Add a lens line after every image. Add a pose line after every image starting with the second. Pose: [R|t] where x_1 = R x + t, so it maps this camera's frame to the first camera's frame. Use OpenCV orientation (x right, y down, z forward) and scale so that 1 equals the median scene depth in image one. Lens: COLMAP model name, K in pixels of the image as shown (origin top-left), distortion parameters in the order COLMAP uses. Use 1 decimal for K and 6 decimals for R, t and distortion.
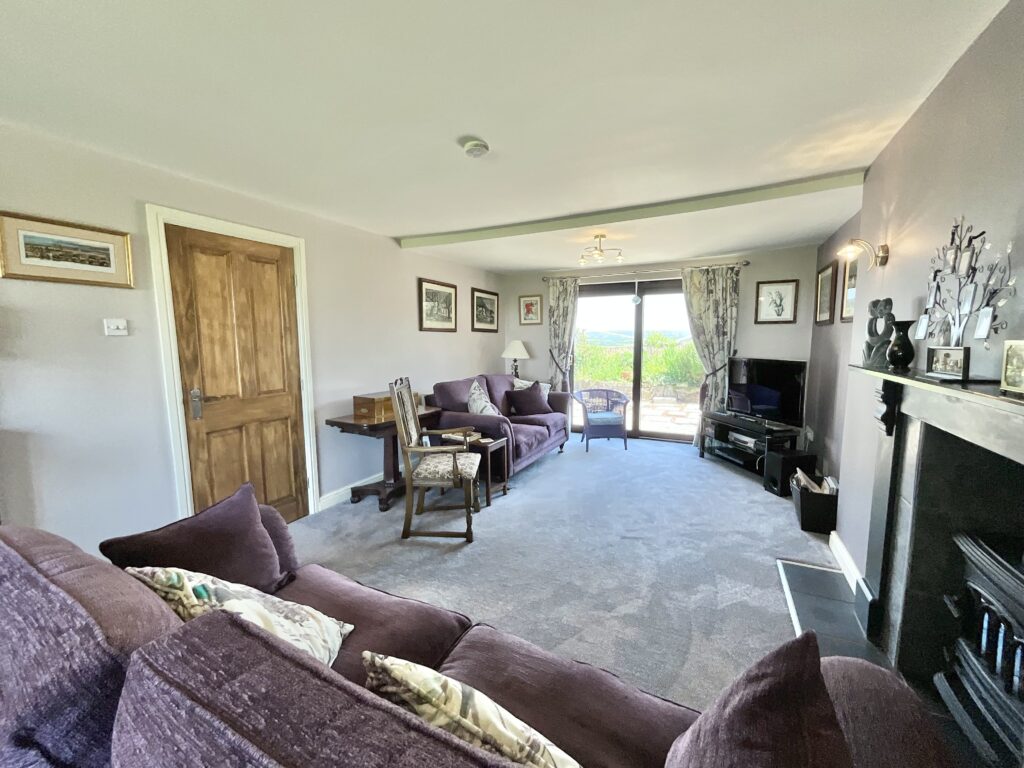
lens RADIAL K [[412.3, 0, 512.0], [0, 412.3, 384.0], [0, 0, 1]] dist [-0.022126, 0.000005]
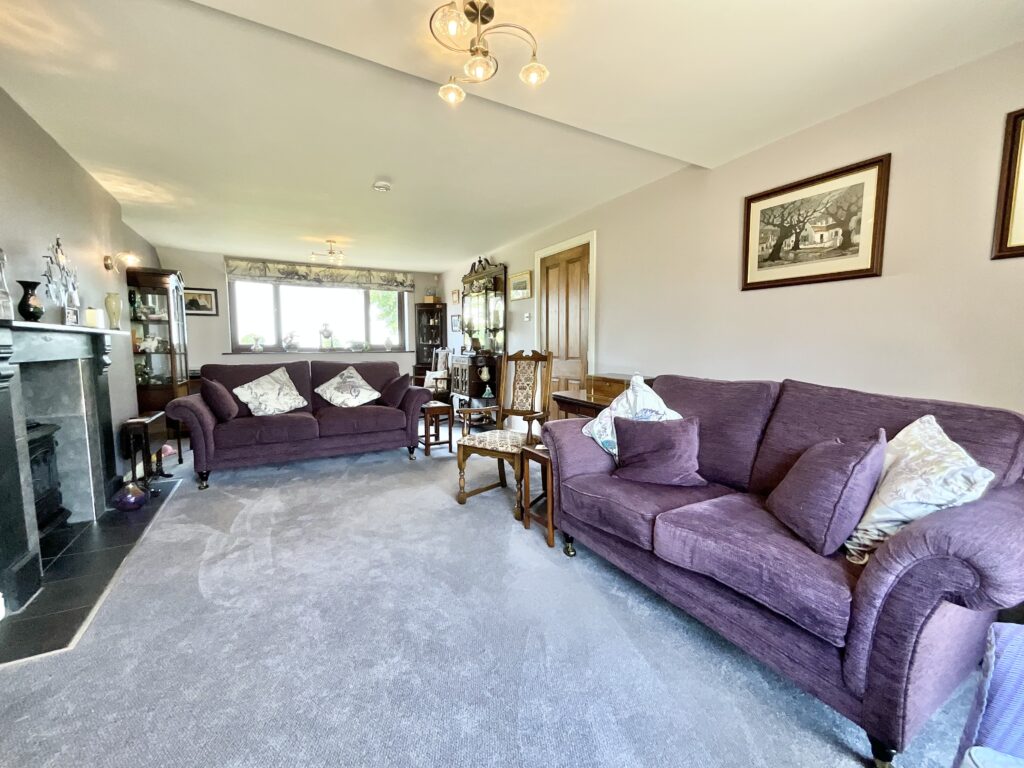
lens RADIAL K [[412.3, 0, 512.0], [0, 412.3, 384.0], [0, 0, 1]] dist [-0.022126, 0.000005]
pose [[-0.555472, 0.084740, -0.827206, 0.445826], [-0.085849, 0.983634, 0.158412, -0.064226], [0.827092, 0.159008, -0.539106, 1.075046]]
